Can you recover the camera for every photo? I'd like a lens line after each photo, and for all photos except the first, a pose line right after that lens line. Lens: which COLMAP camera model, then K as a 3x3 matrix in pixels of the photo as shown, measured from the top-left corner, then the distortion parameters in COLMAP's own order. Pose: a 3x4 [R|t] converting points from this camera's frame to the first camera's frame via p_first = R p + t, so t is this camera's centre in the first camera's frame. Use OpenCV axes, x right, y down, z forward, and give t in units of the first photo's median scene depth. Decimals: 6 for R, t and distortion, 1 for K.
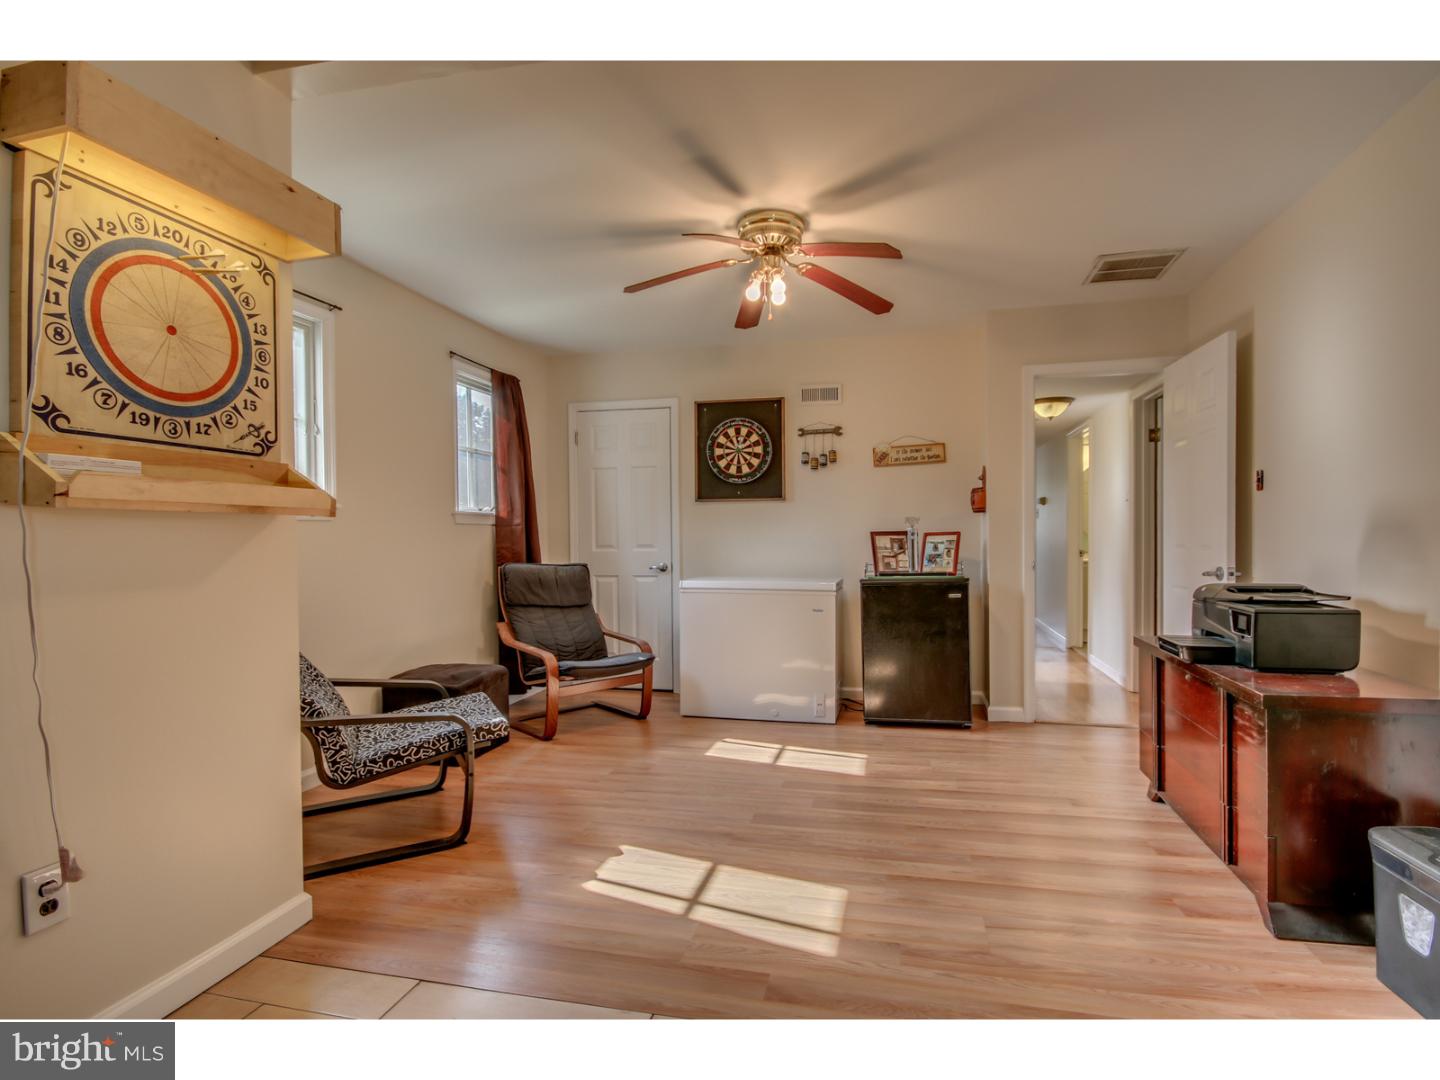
lens RADIAL K [[711.9, 0, 722.0], [0, 711.9, 527.6], [0, 0, 1]] dist [-0.003194, -0.000257]
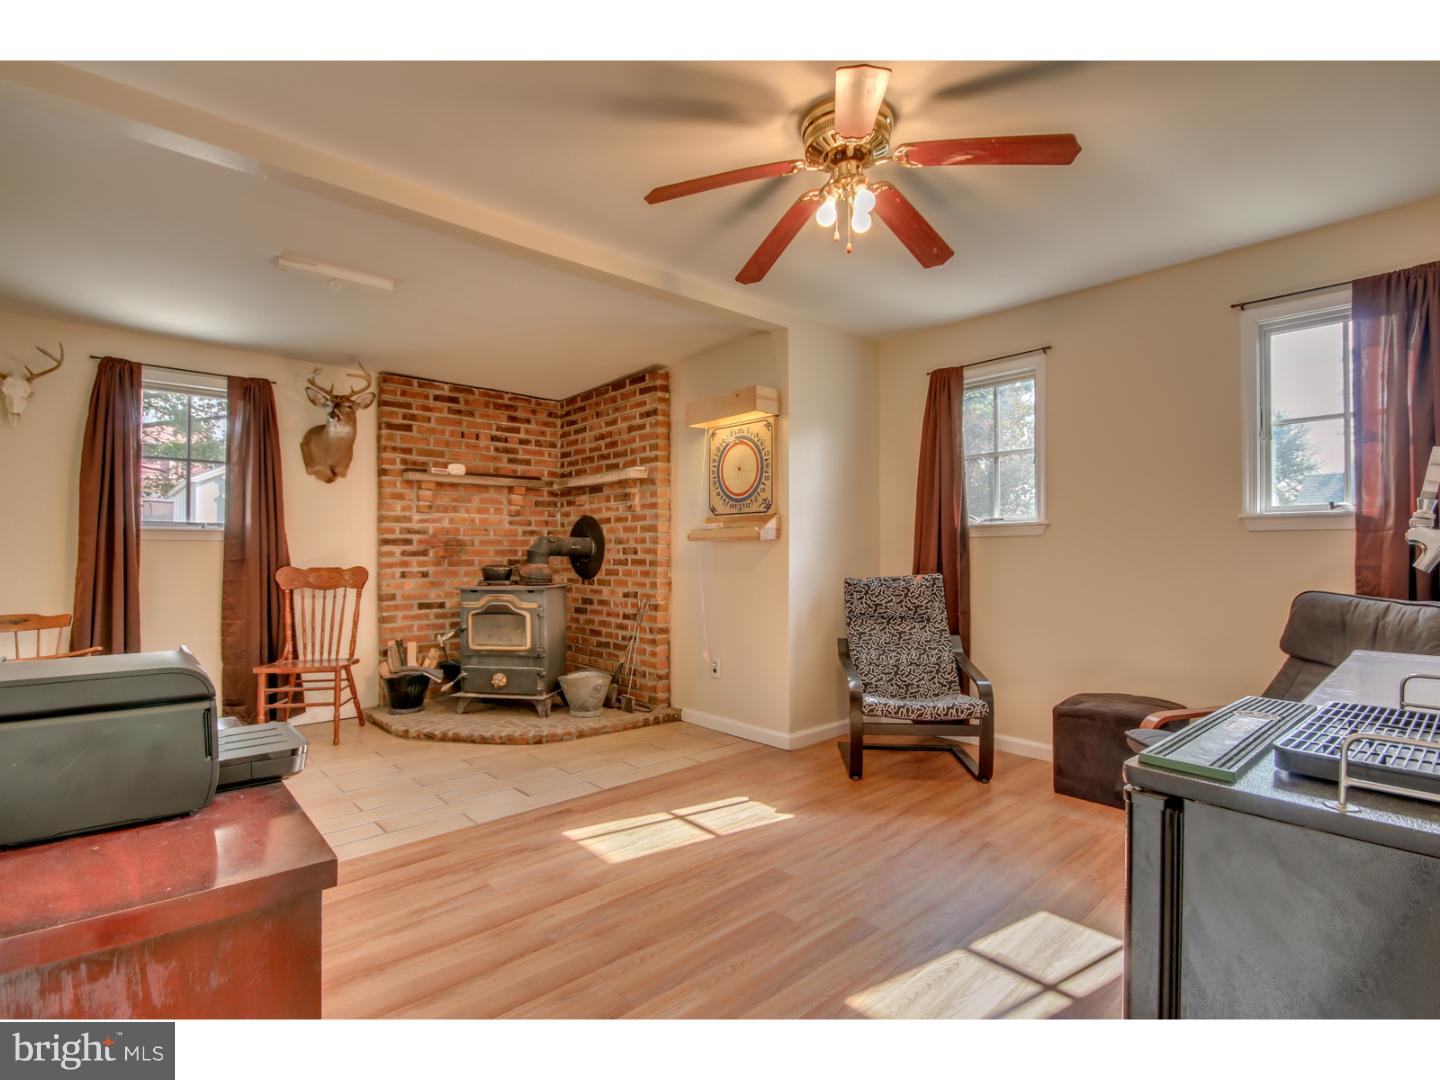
lens RADIAL K [[711.9, 0, 722.0], [0, 711.9, 527.6], [0, 0, 1]] dist [-0.003194, -0.000257]
pose [[-0.574498, -0.017198, -0.818326, 1.208048], [0.016763, 0.999322, -0.032770, 0.013496], [0.818335, -0.032544, -0.573820, 2.161429]]
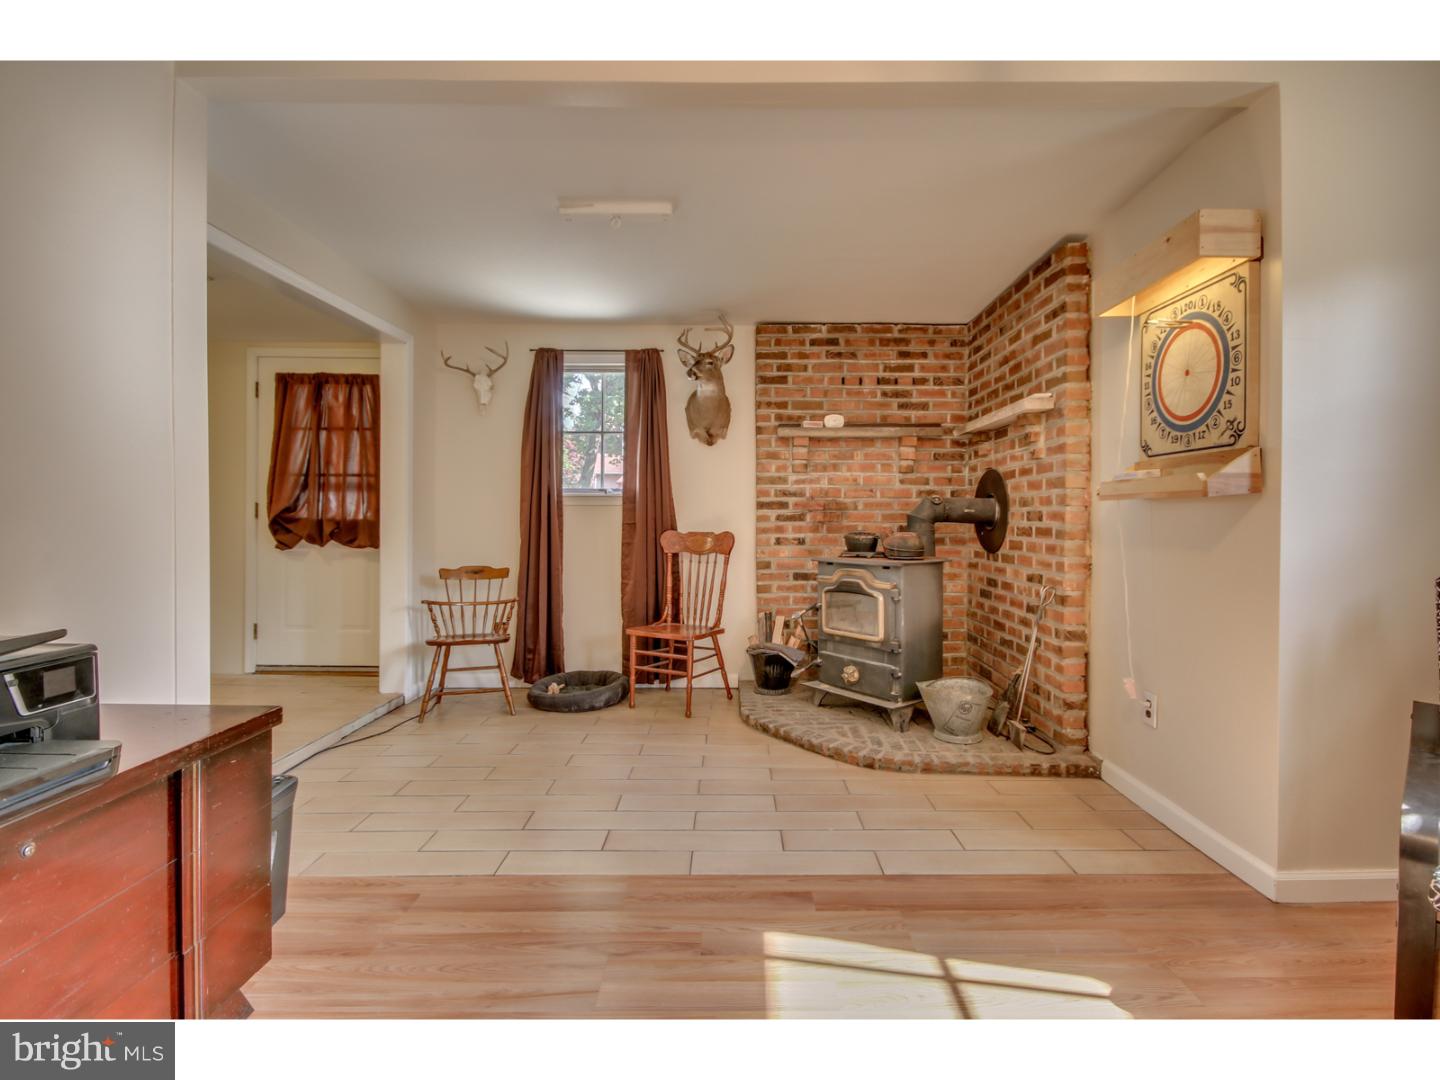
lens RADIAL K [[712.0, 0, 715.5], [0, 712.0, 512.4], [0, 0, 1]] dist [-0.000653, 0.000935]
pose [[-0.975250, 0.006906, -0.220997, 0.443121], [0.010438, 0.999836, -0.014817, 0.017861], [0.220858, -0.016757, -0.975162, 1.980912]]
